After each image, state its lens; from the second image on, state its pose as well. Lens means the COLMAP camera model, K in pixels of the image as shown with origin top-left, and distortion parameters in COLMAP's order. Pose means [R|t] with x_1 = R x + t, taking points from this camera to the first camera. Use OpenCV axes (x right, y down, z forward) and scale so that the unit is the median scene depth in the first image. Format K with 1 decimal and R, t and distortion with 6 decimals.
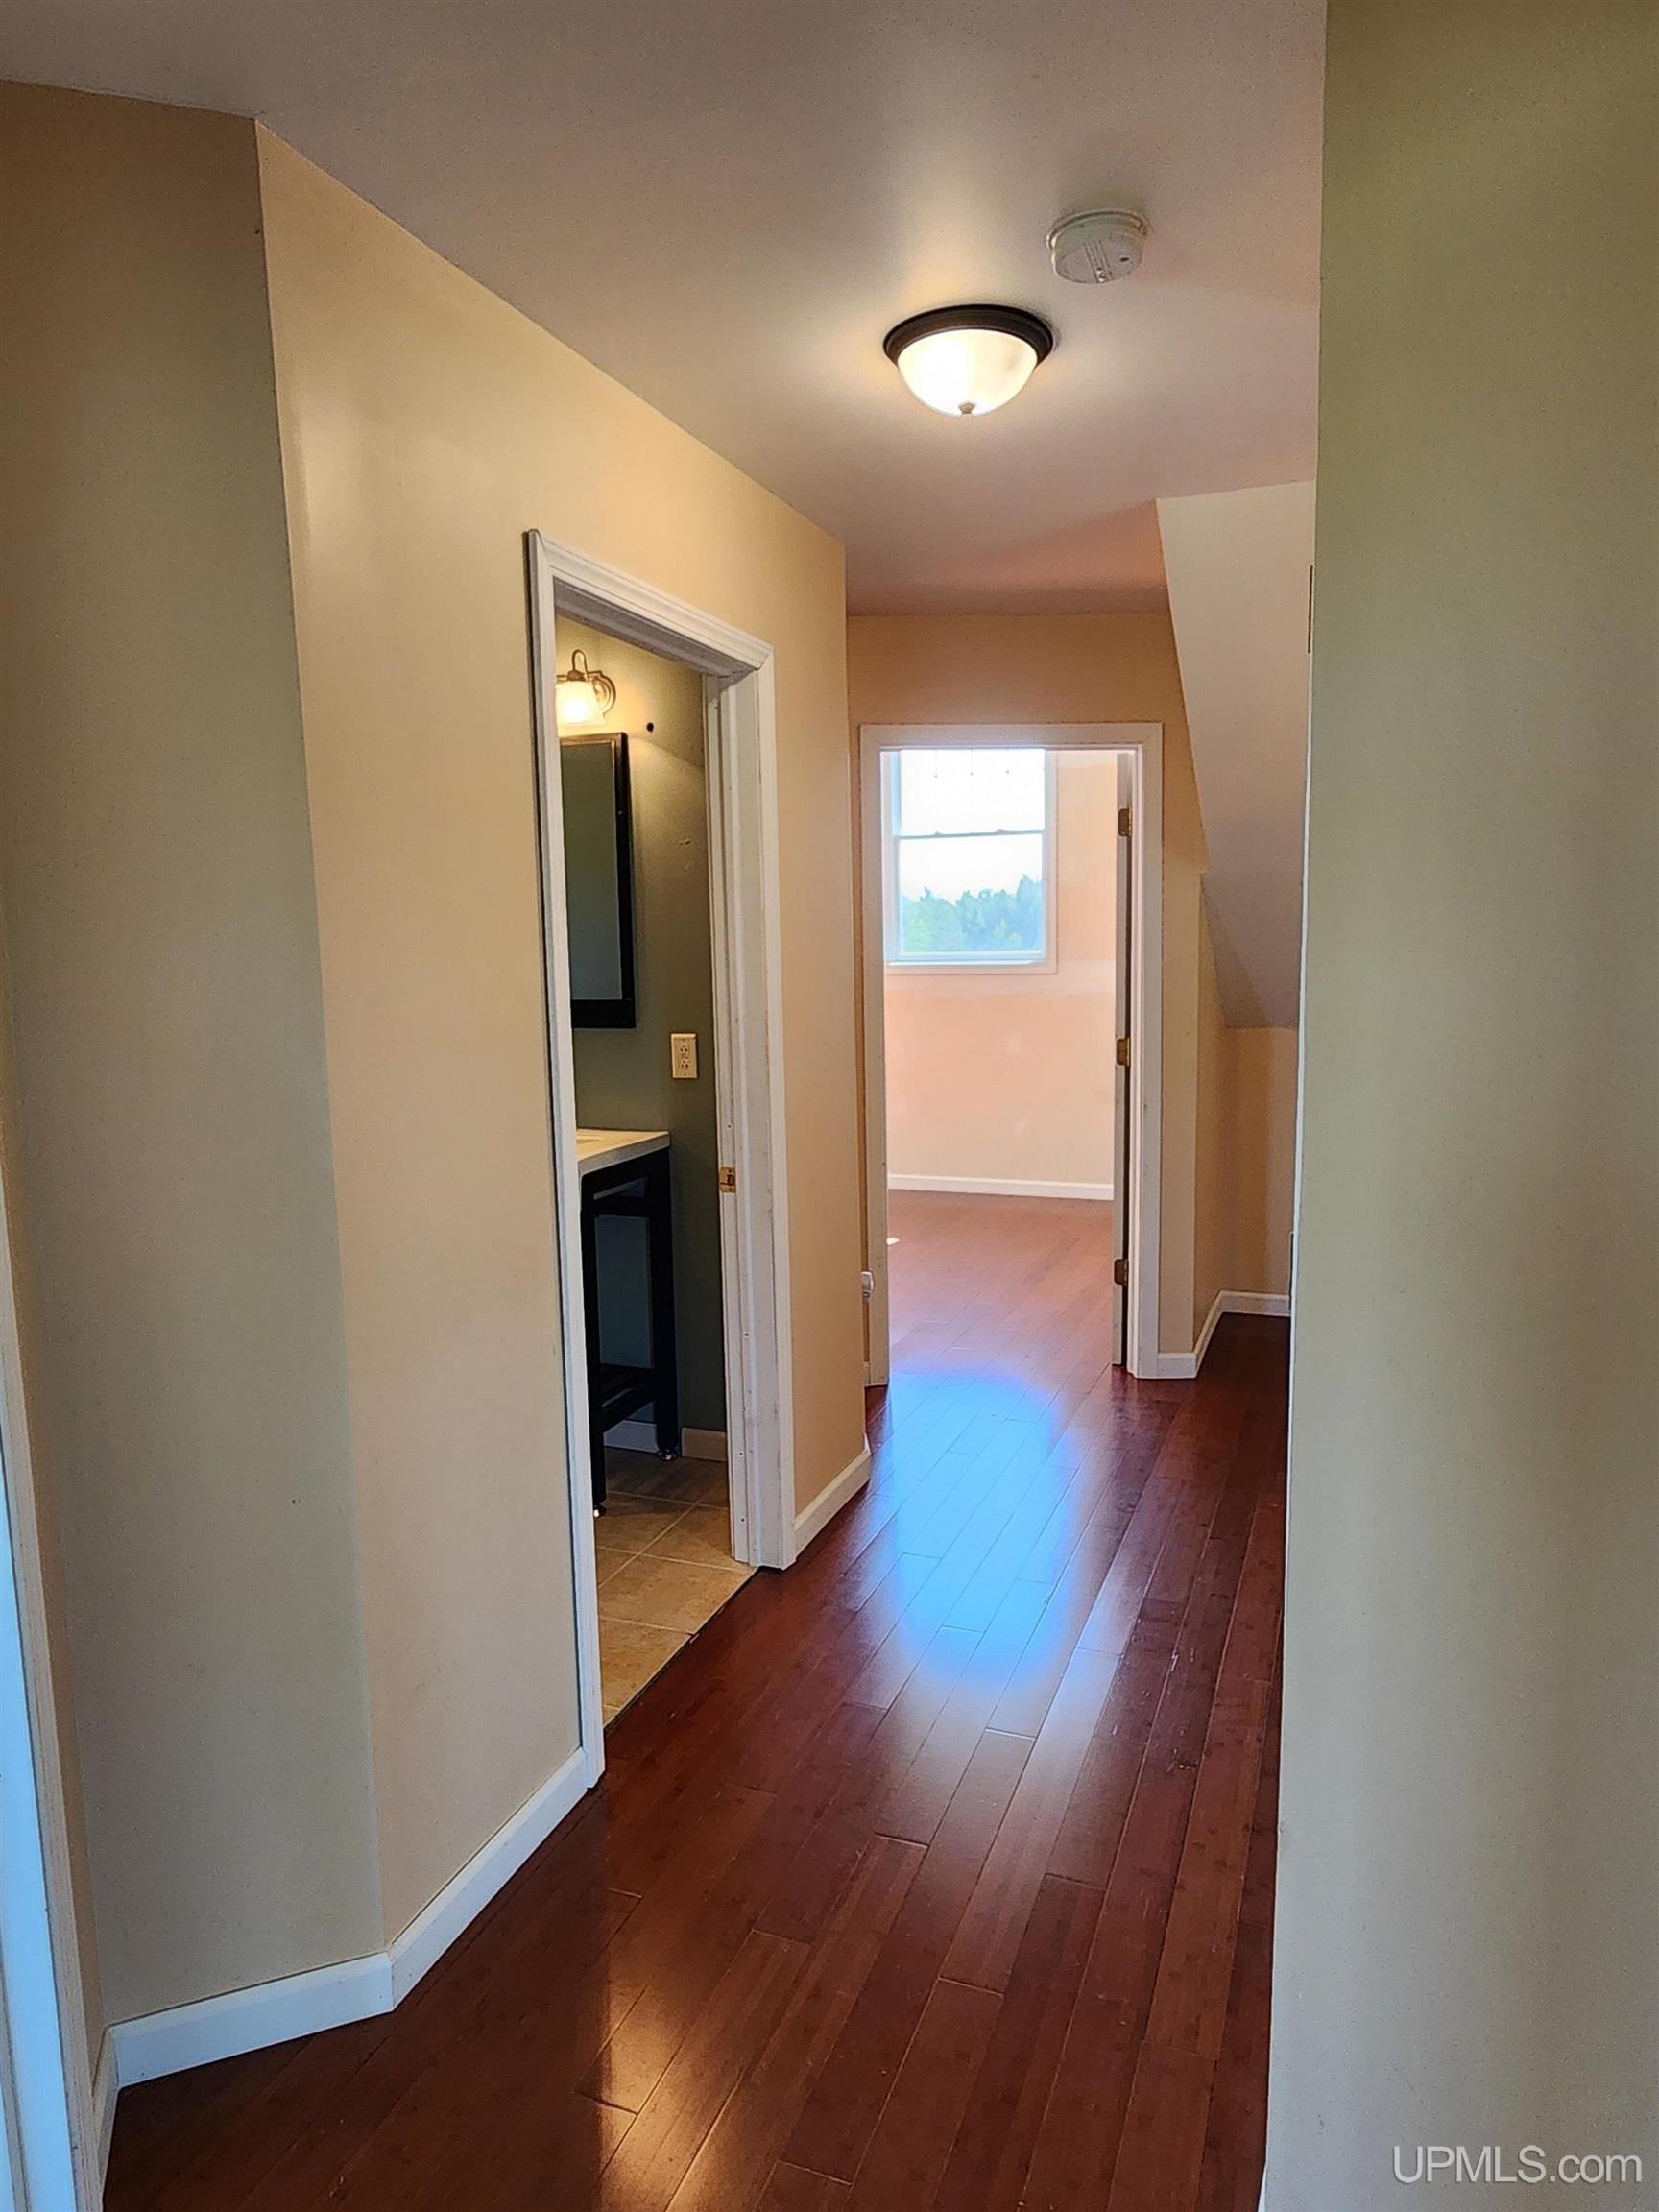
lens RADIAL K [[1382.2, 0, 829.8], [0, 1382.2, 1109.2], [0, 0, 1]] dist [0.001805, -0.004598]
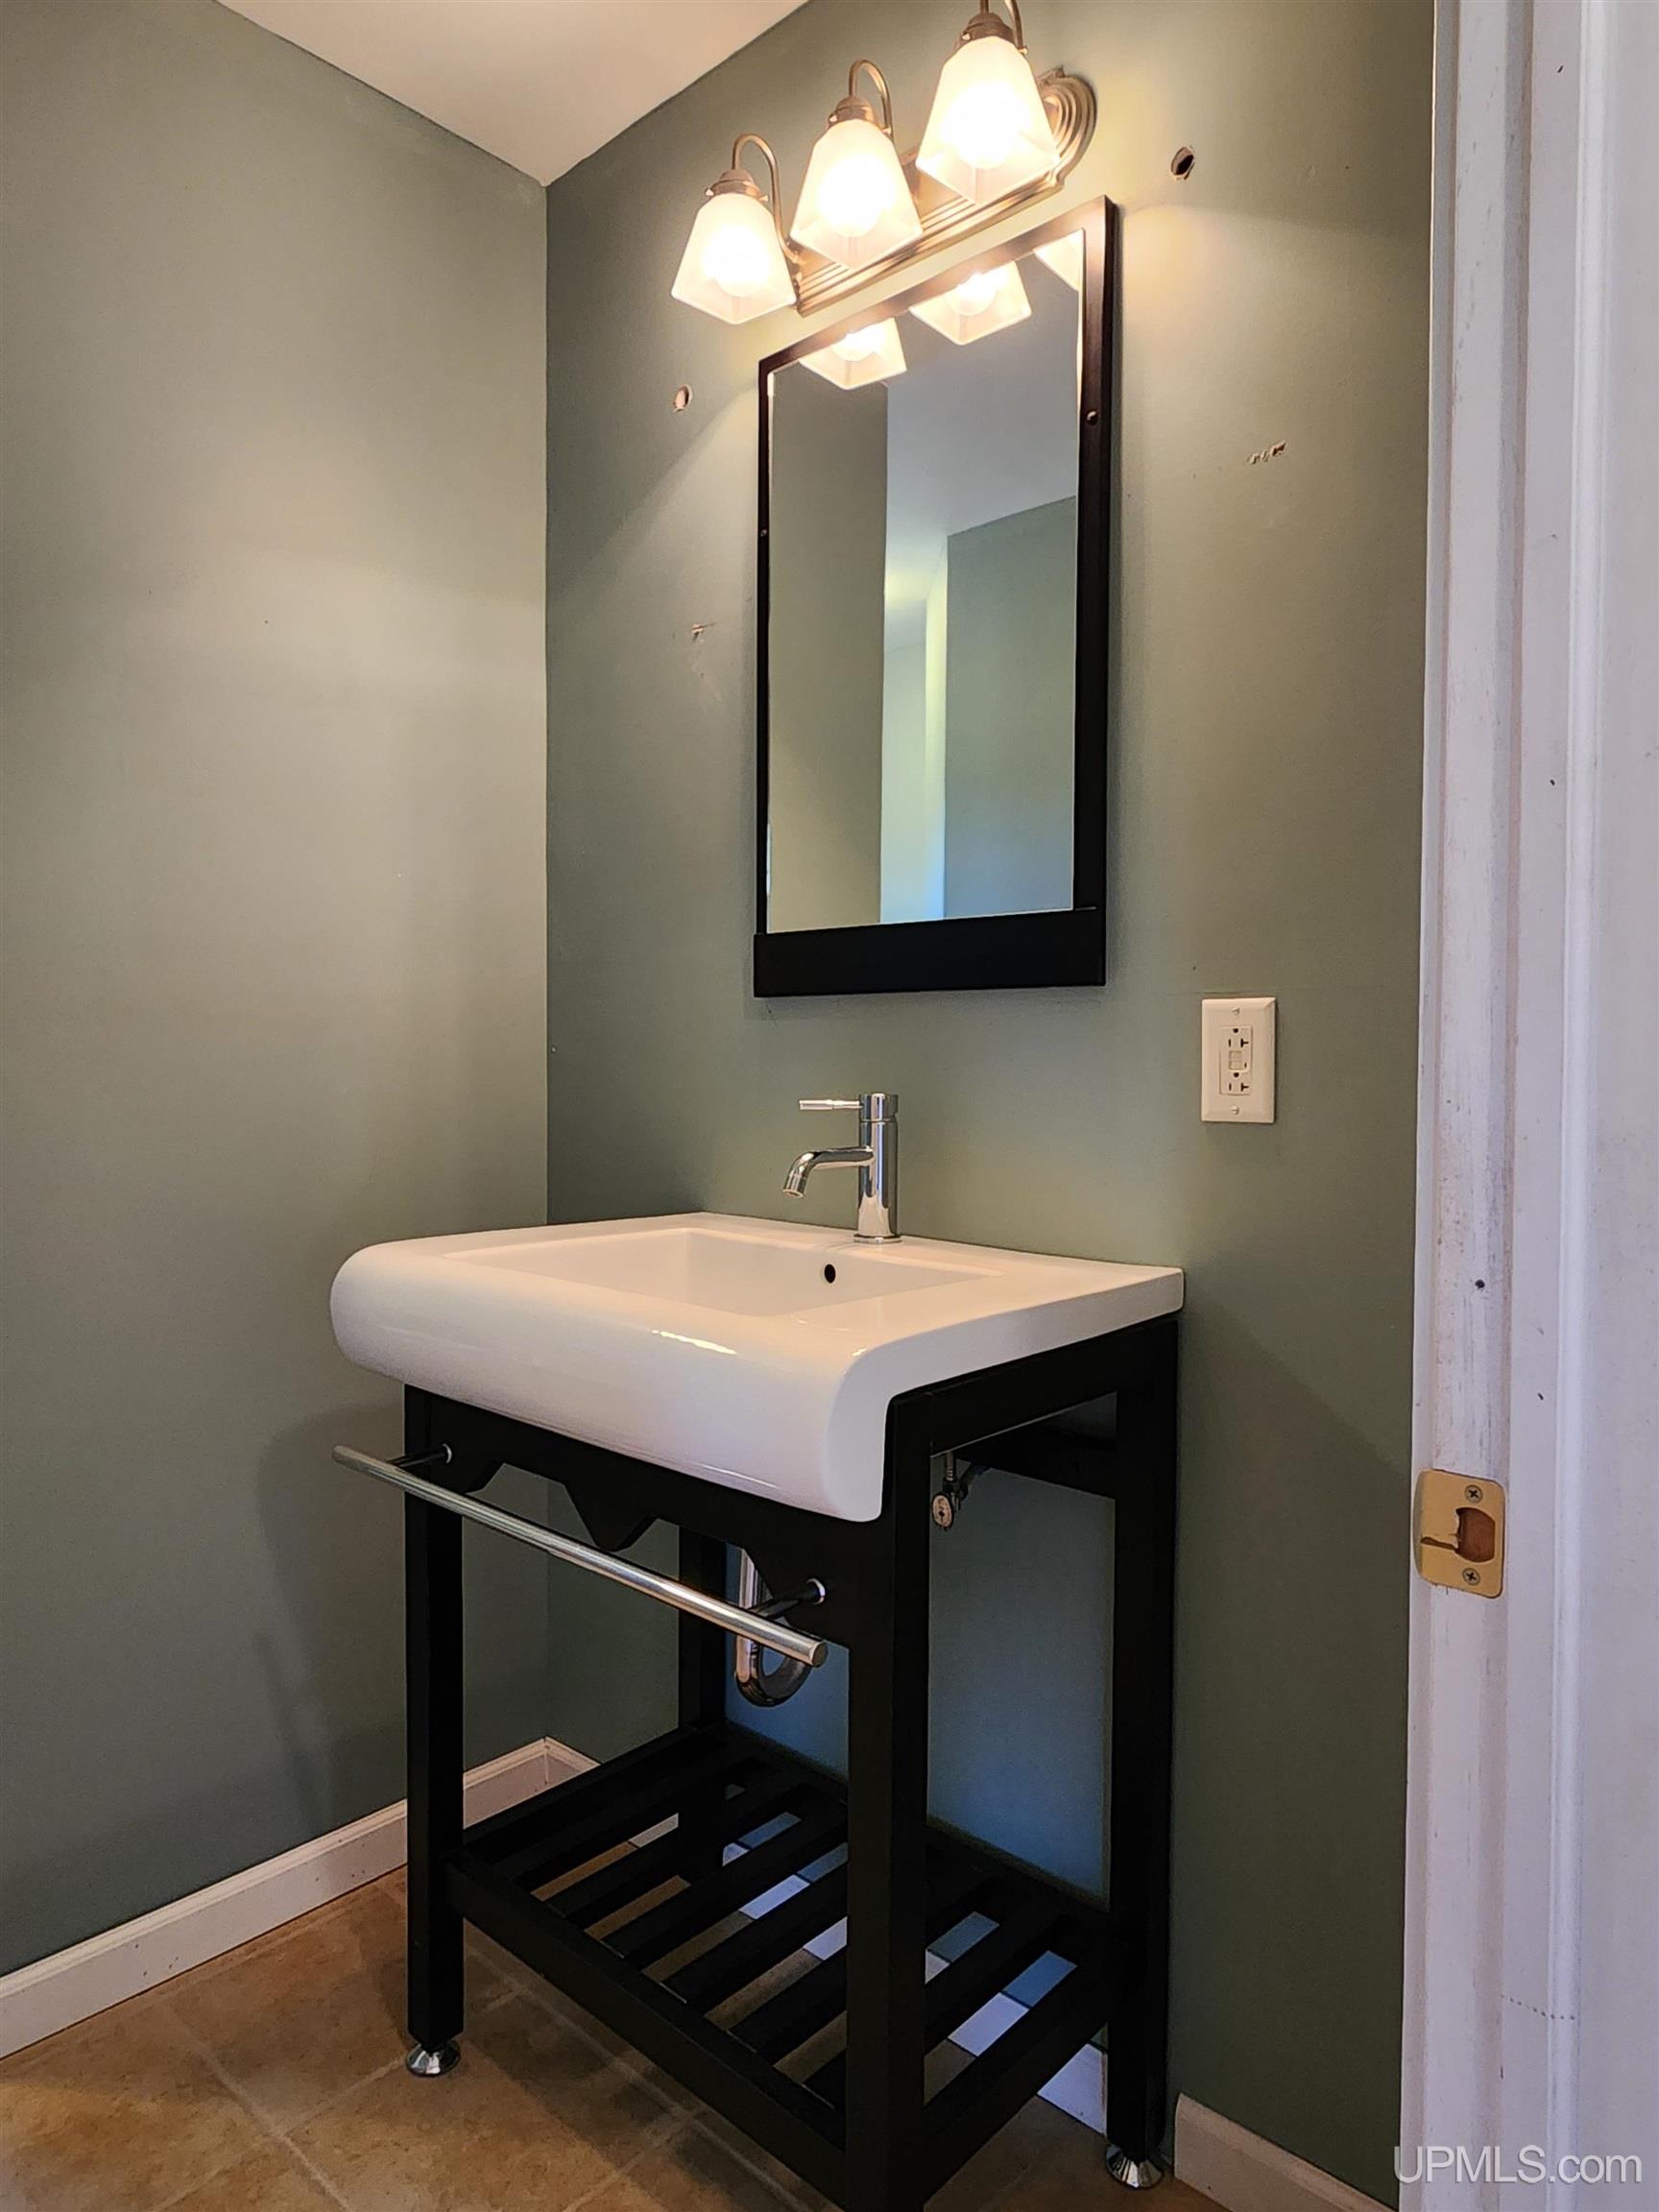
lens RADIAL K [[1382.2, 0, 833.8], [0, 1382.2, 1103.1], [0, 0, 1]] dist [0.001805, -0.004598]
pose [[0.934898, 0.036738, -0.353010, -0.076543], [-0.066495, 0.995147, -0.072537, 0.005623], [0.348632, 0.091288, 0.932804, 0.635211]]
